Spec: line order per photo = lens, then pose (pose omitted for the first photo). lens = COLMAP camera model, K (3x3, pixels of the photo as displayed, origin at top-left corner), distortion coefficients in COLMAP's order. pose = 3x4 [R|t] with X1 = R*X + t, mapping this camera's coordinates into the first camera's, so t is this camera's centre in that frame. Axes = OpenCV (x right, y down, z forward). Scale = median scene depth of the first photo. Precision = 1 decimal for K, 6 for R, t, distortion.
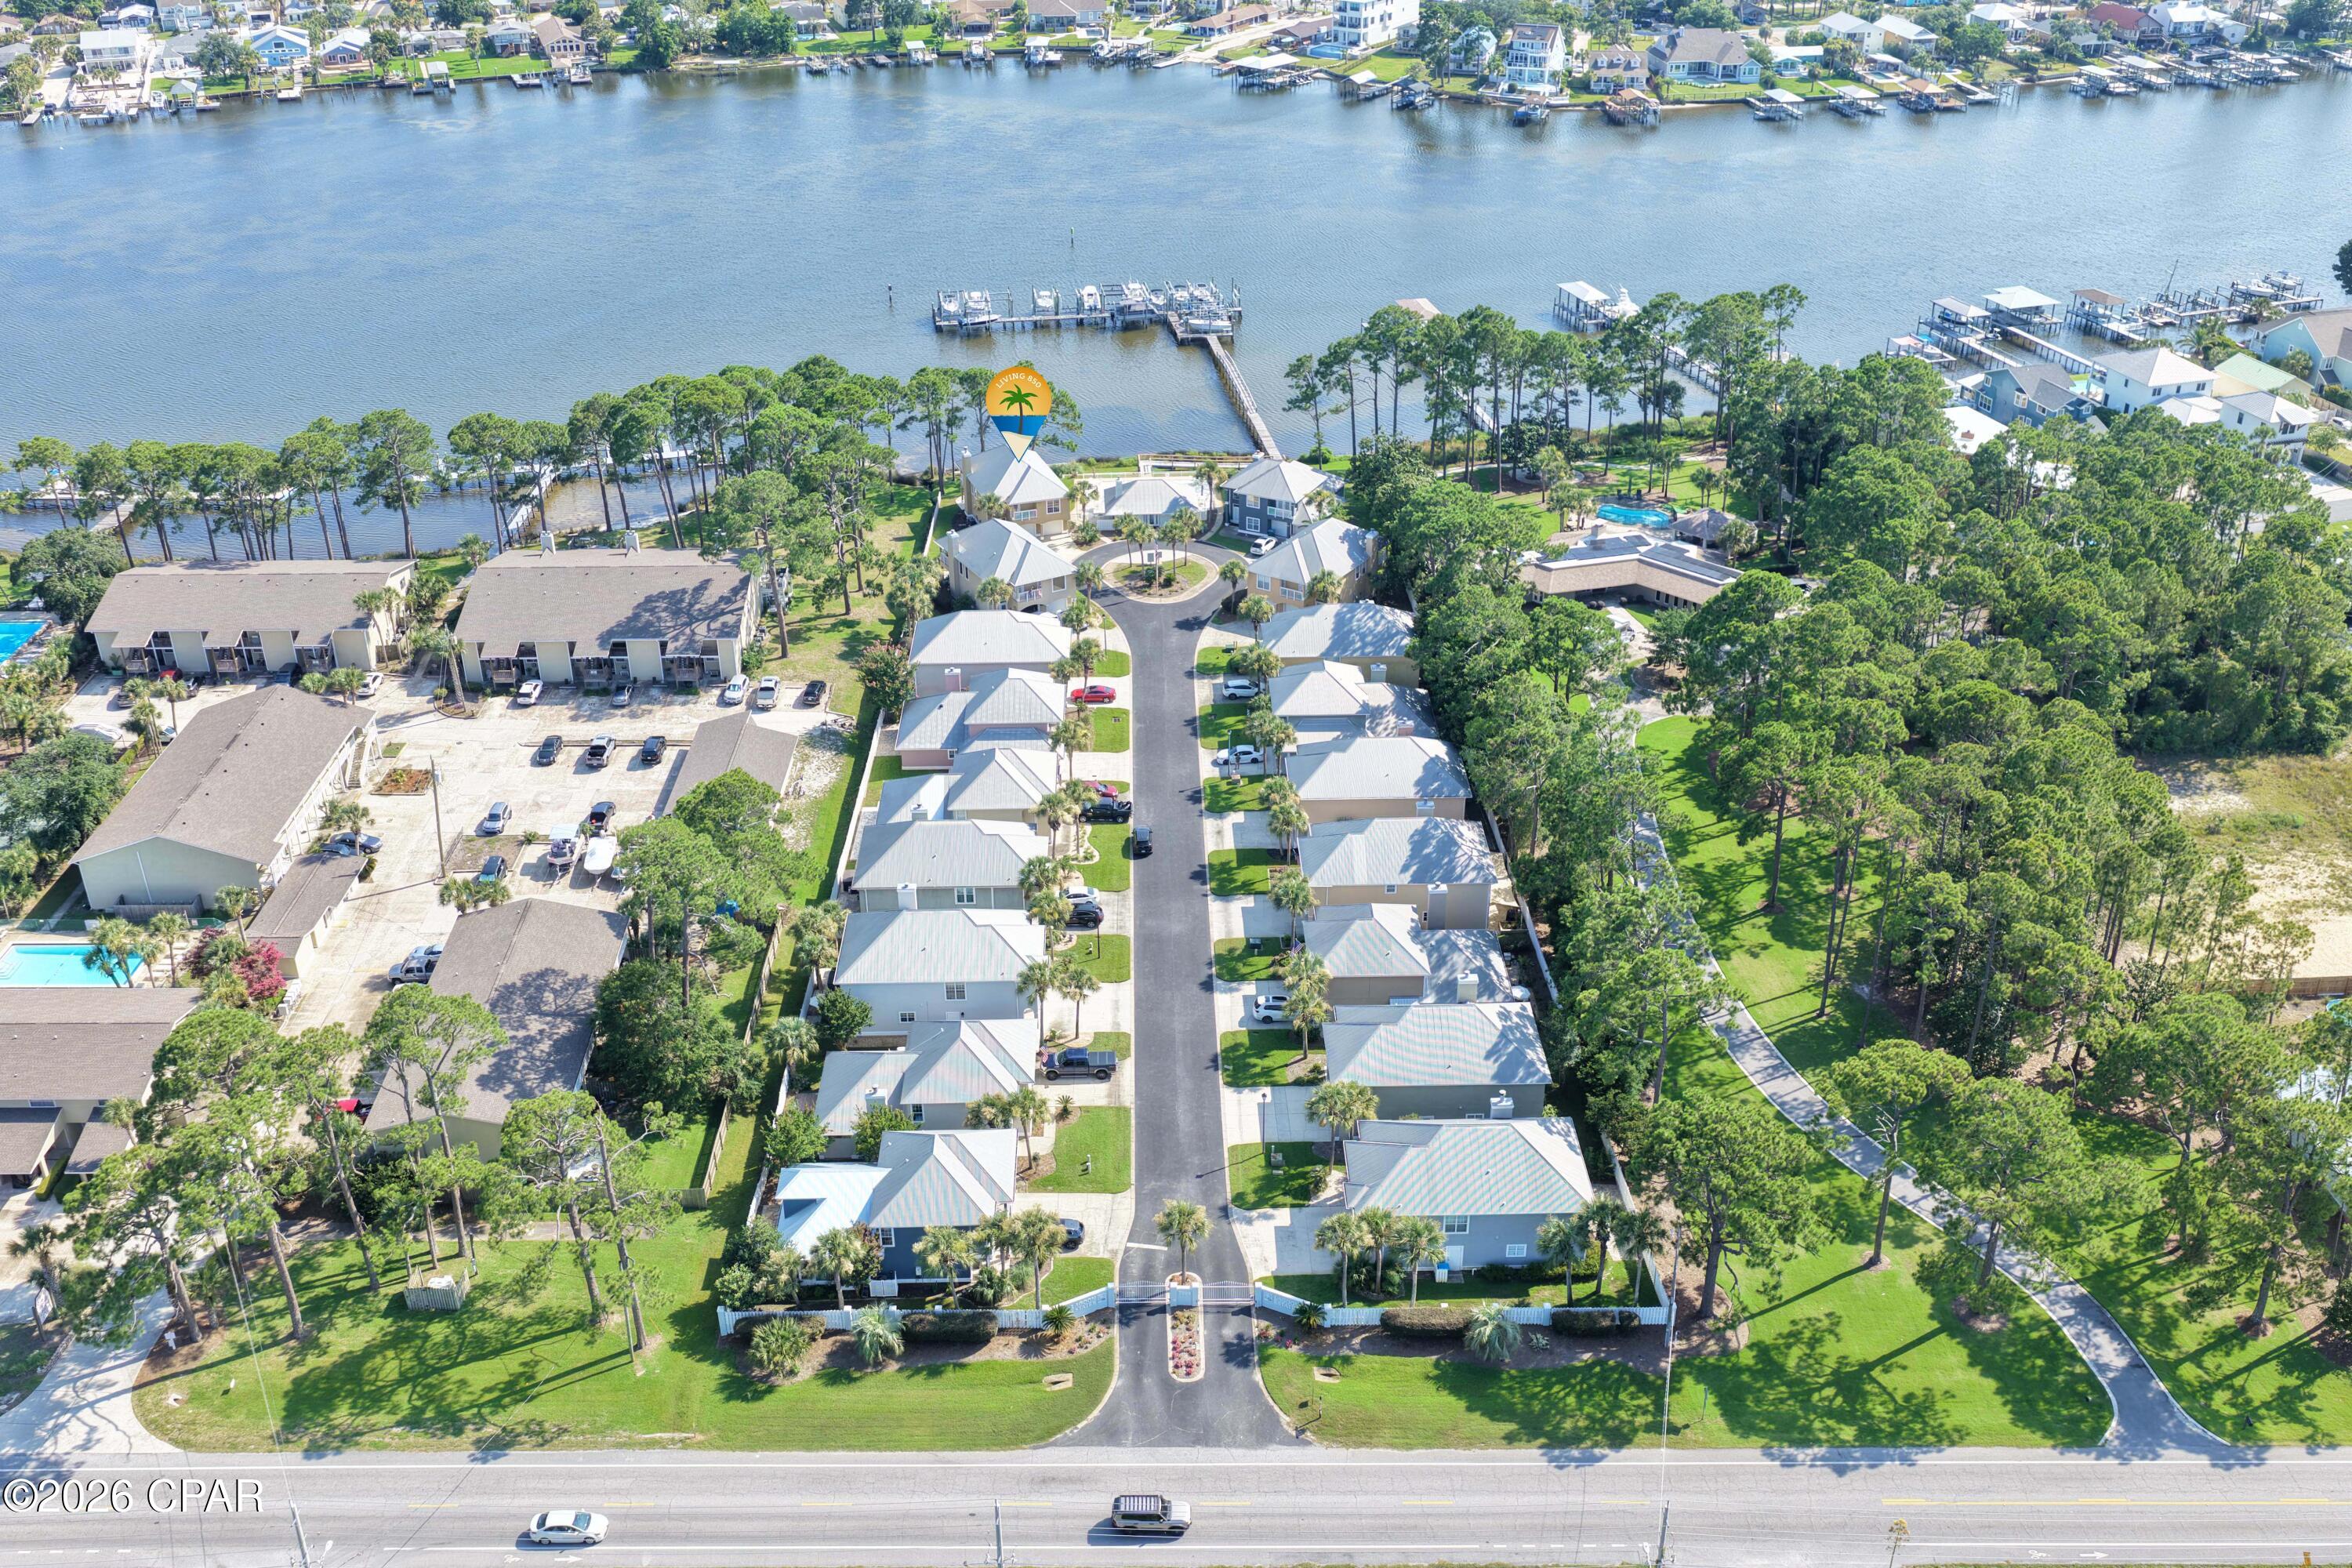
lens RADIAL K [[1966.2, 0, 1176.0], [0, 1966.2, 784.0], [0, 0, 1]] dist [0.000472, 0.020318]
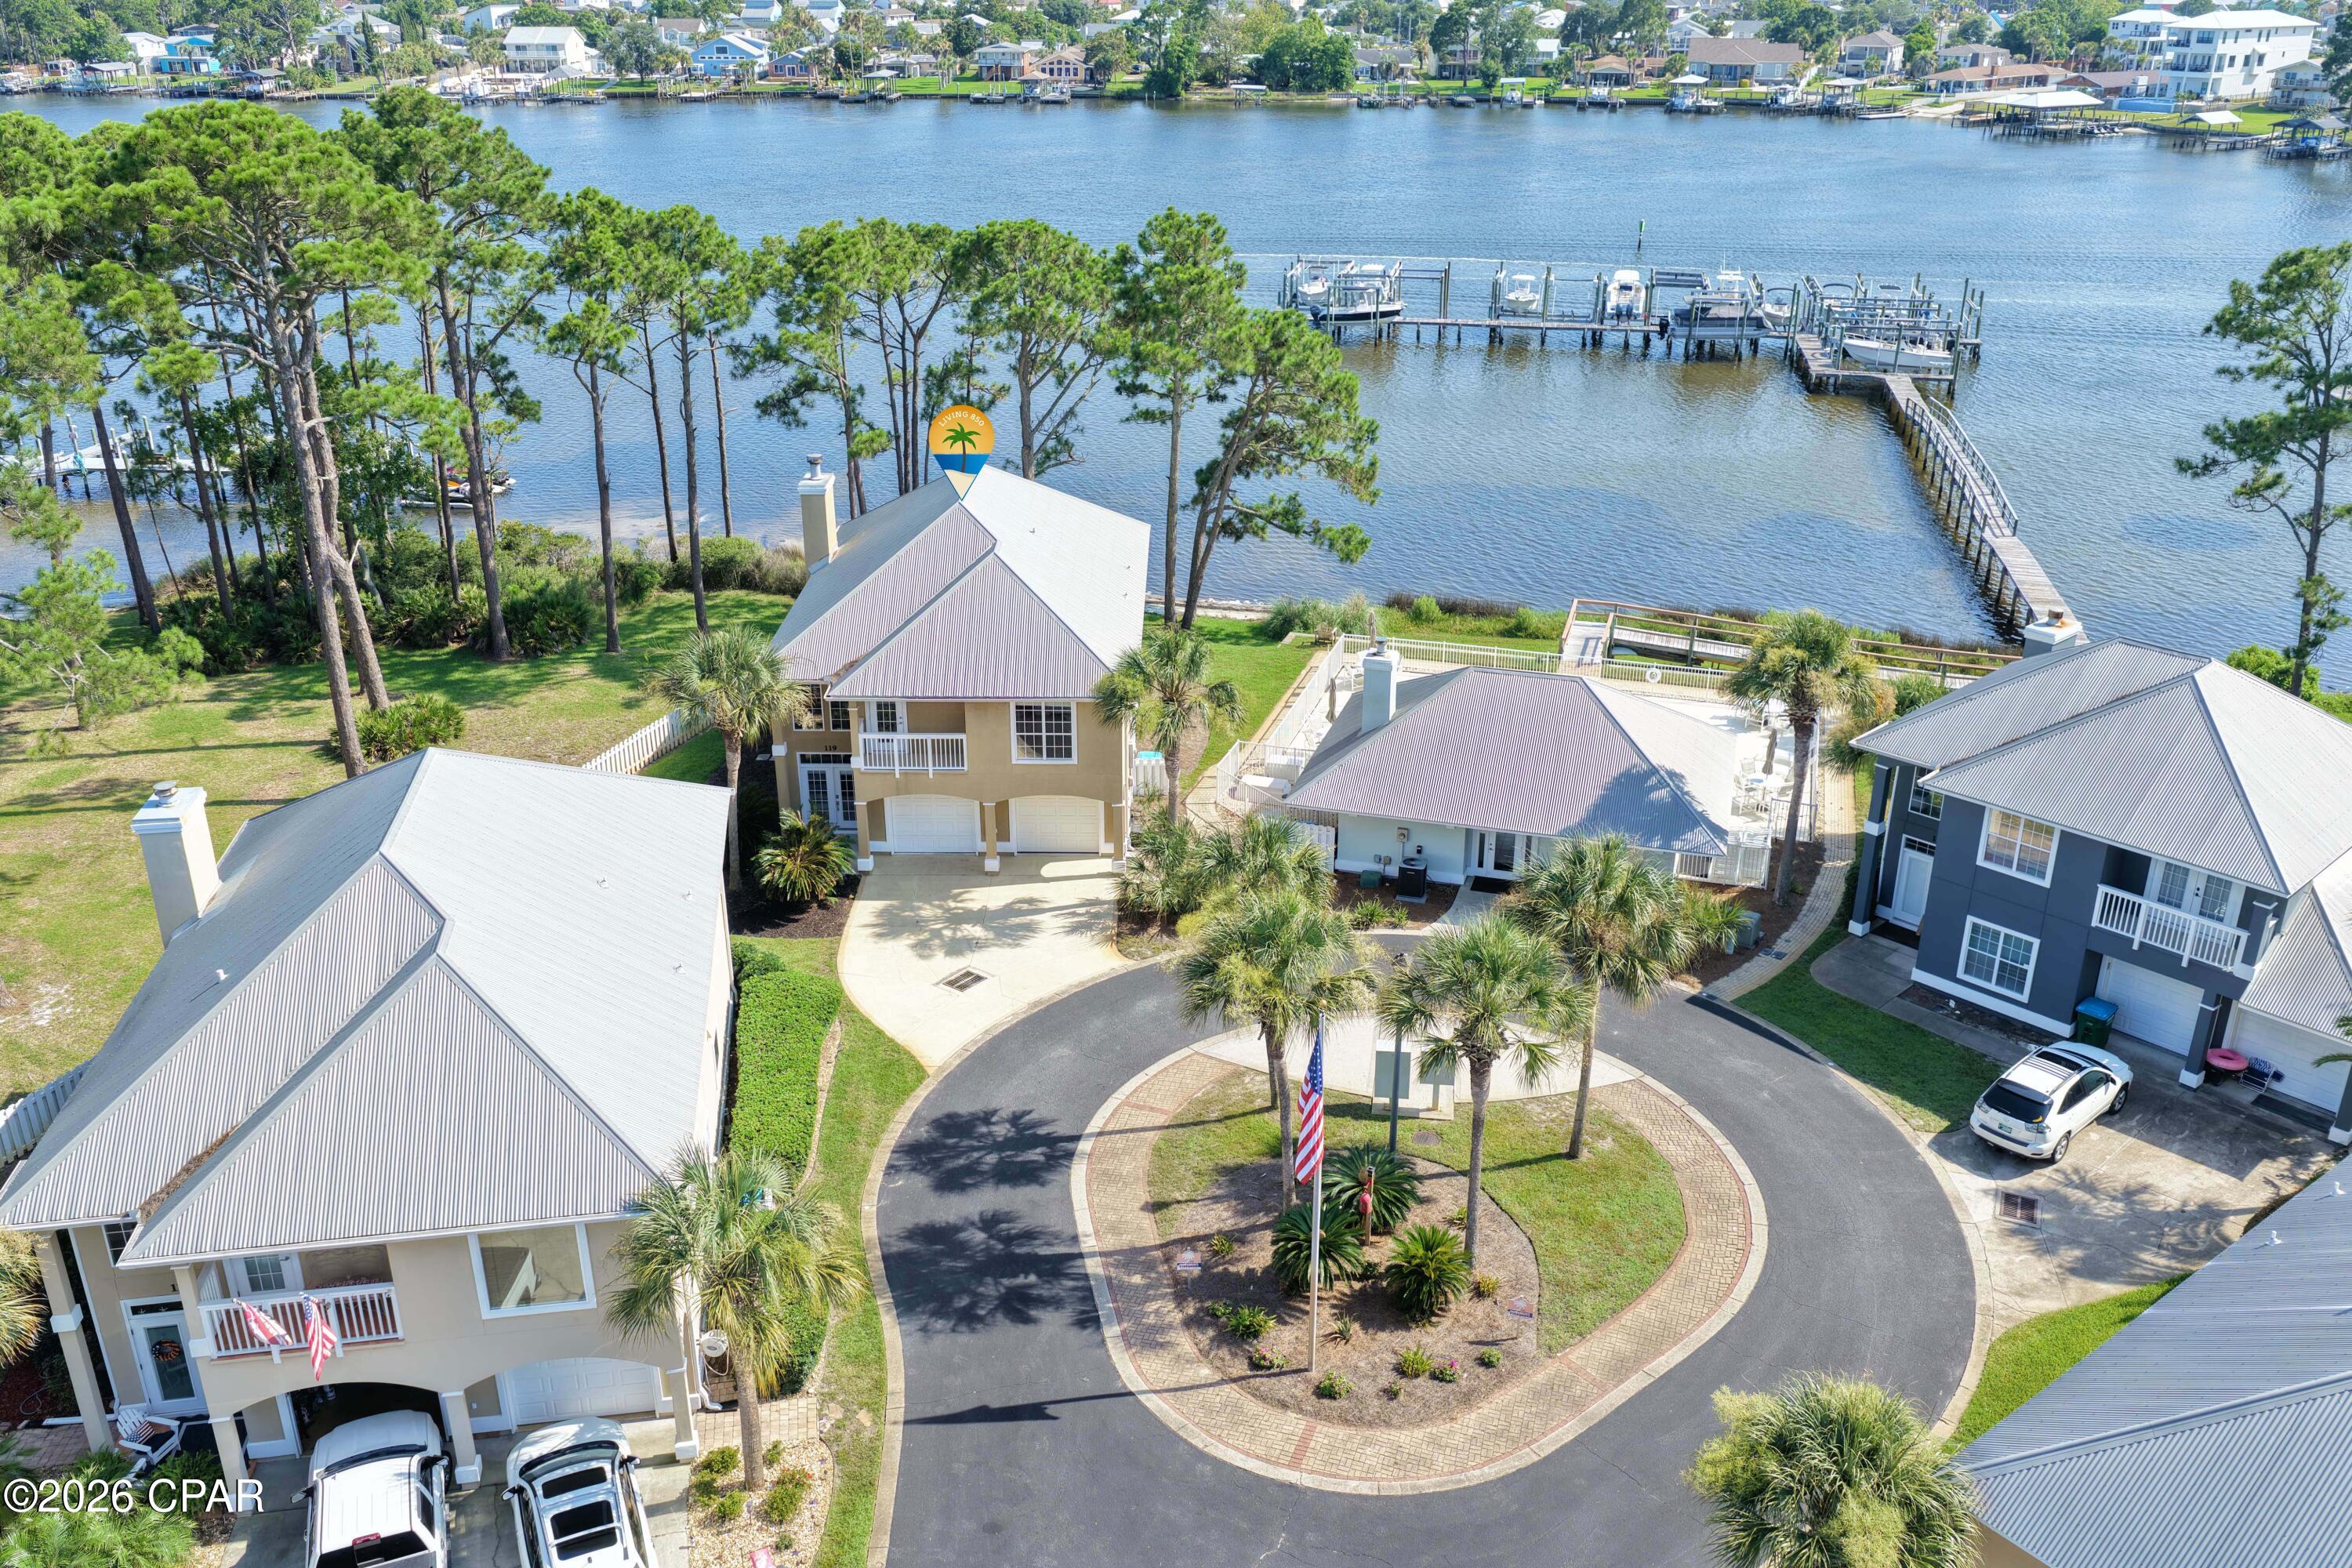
lens RADIAL K [[1969.1, 0, 1178.8], [0, 1969.1, 784.1], [0, 0, 1]] dist [0.009095, 0.015078]
pose [[0.941438, 0.140065, -0.306718, 0.024355], [-0.171652, 0.982032, -0.078417, -0.144006], [0.290223, 0.126474, 0.948565, 0.947854]]
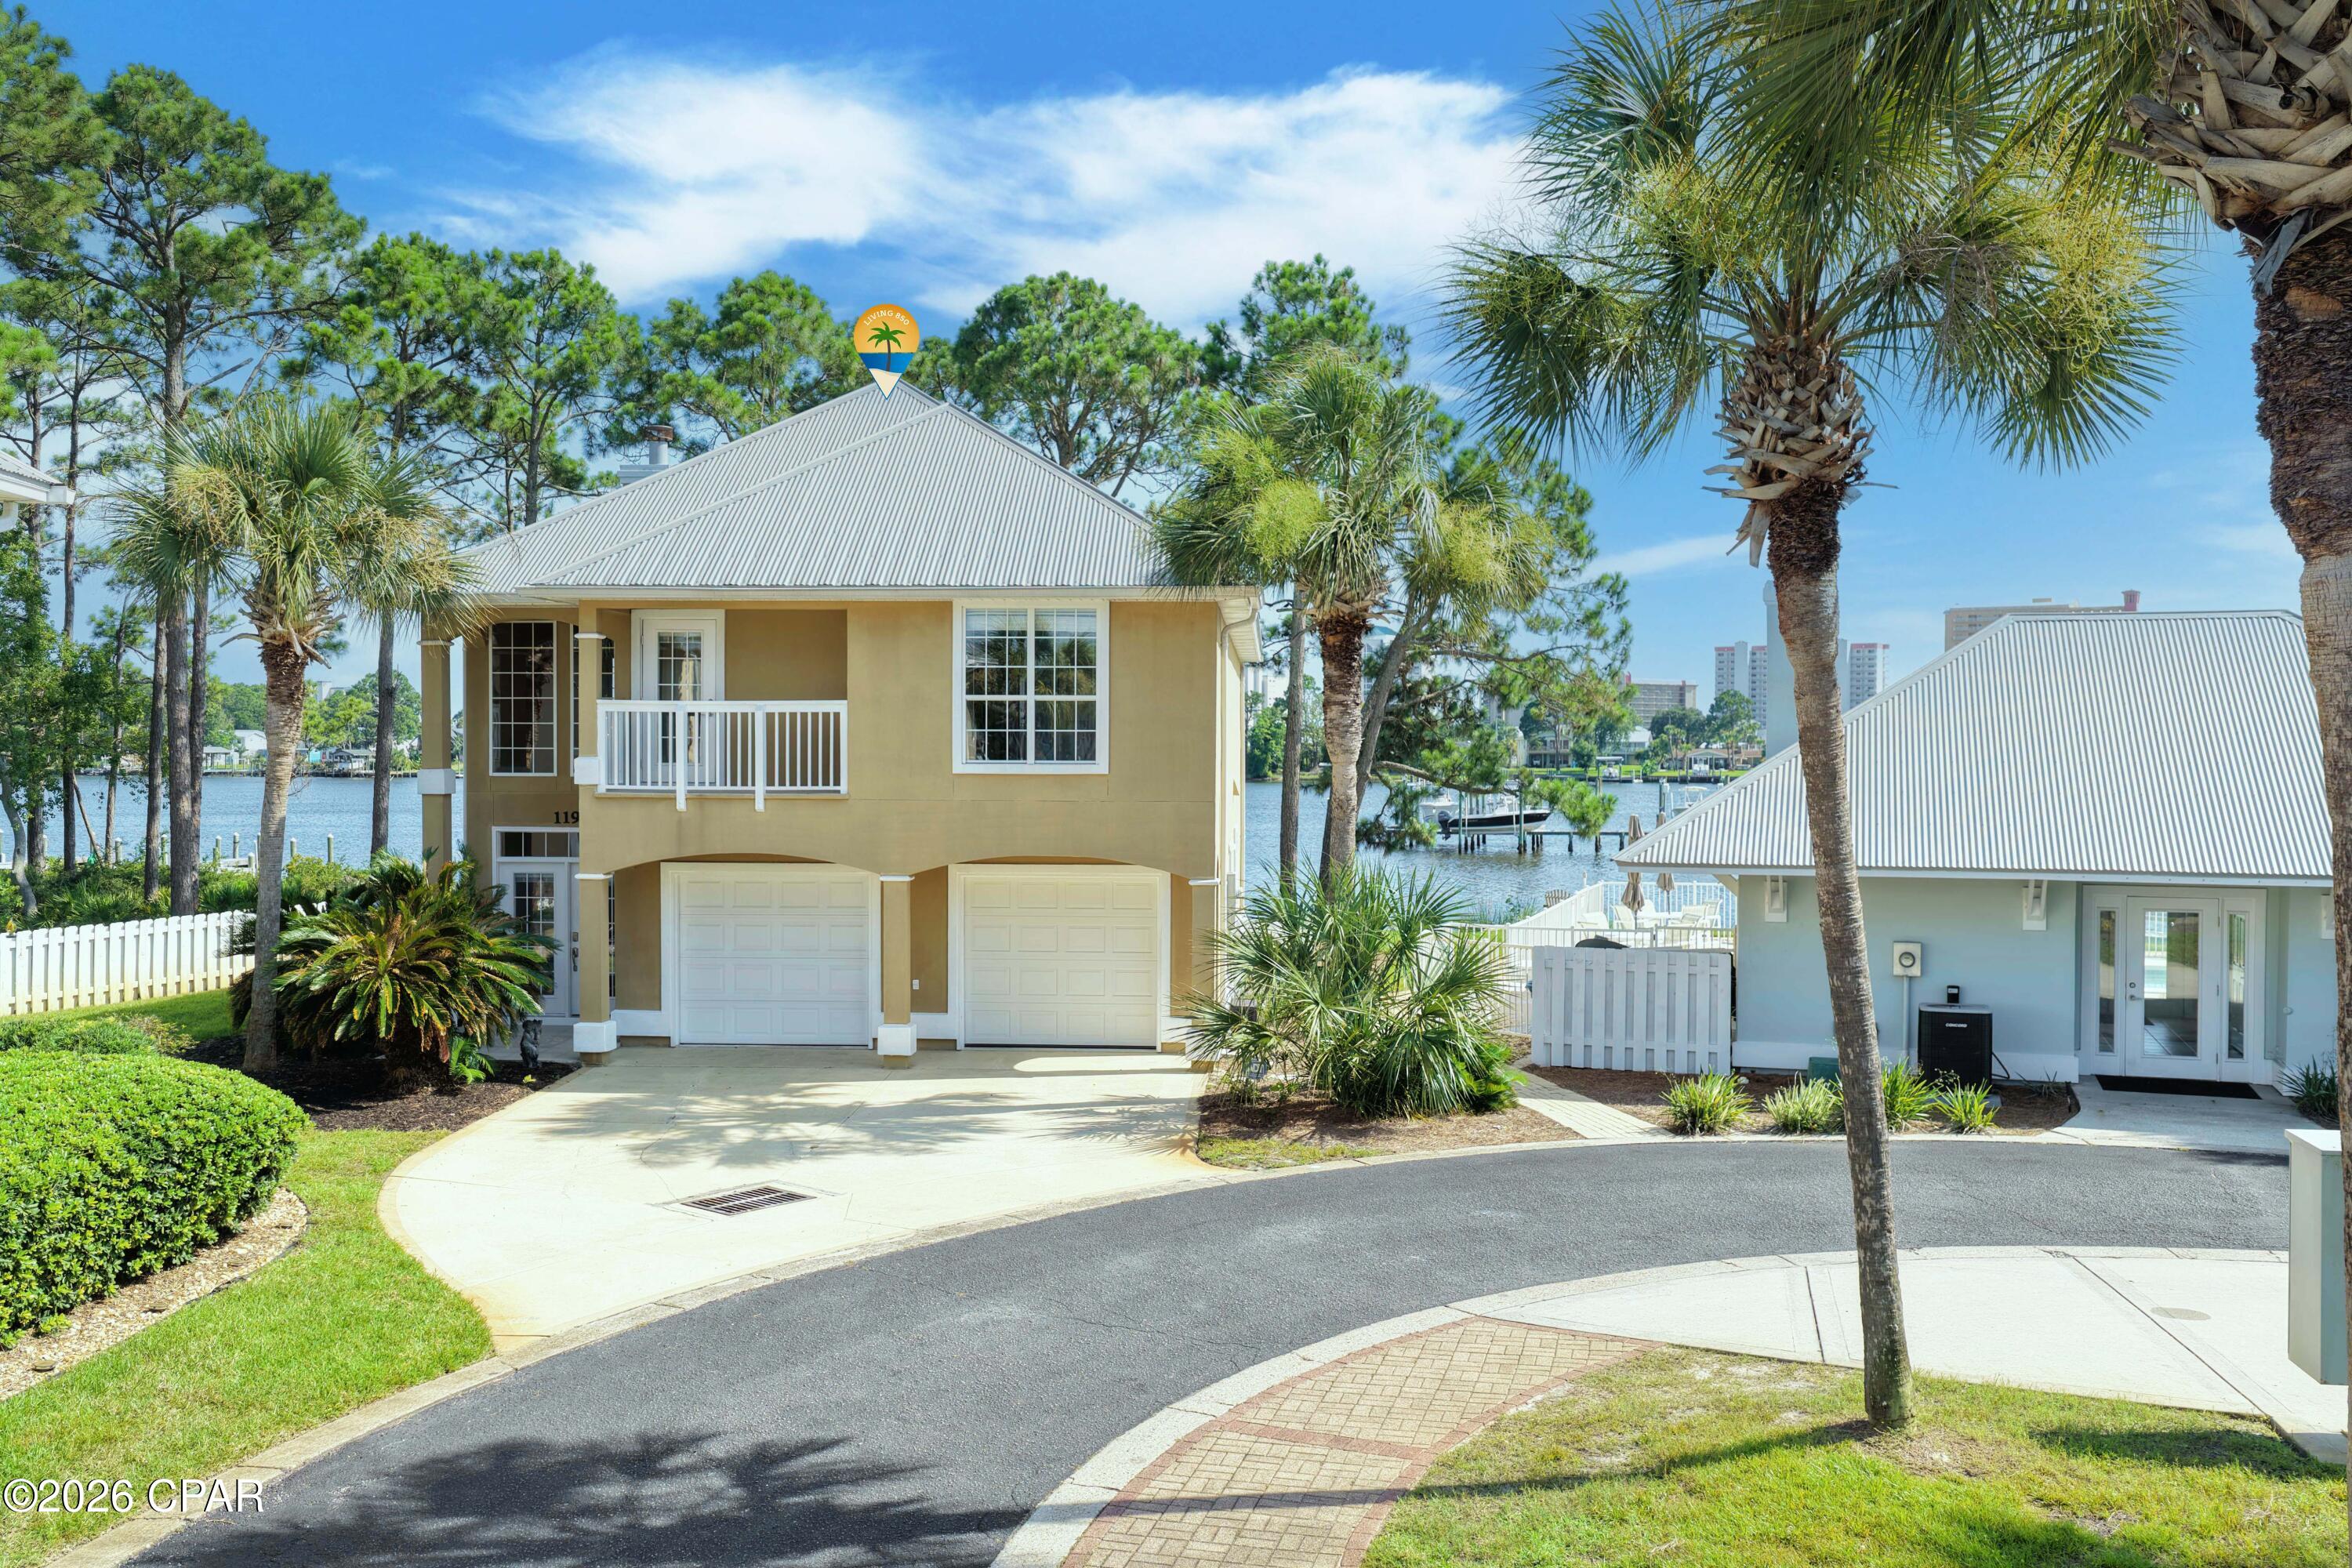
lens RADIAL K [[1966.2, 0, 1176.0], [0, 1966.2, 784.0], [0, 0, 1]] dist [0.000472, 0.020318]
pose [[0.926219, 0.017285, -0.376589, -0.038833], [-0.192687, 0.880308, -0.433509, -0.109931], [0.324021, 0.474088, 0.818689, 1.150310]]
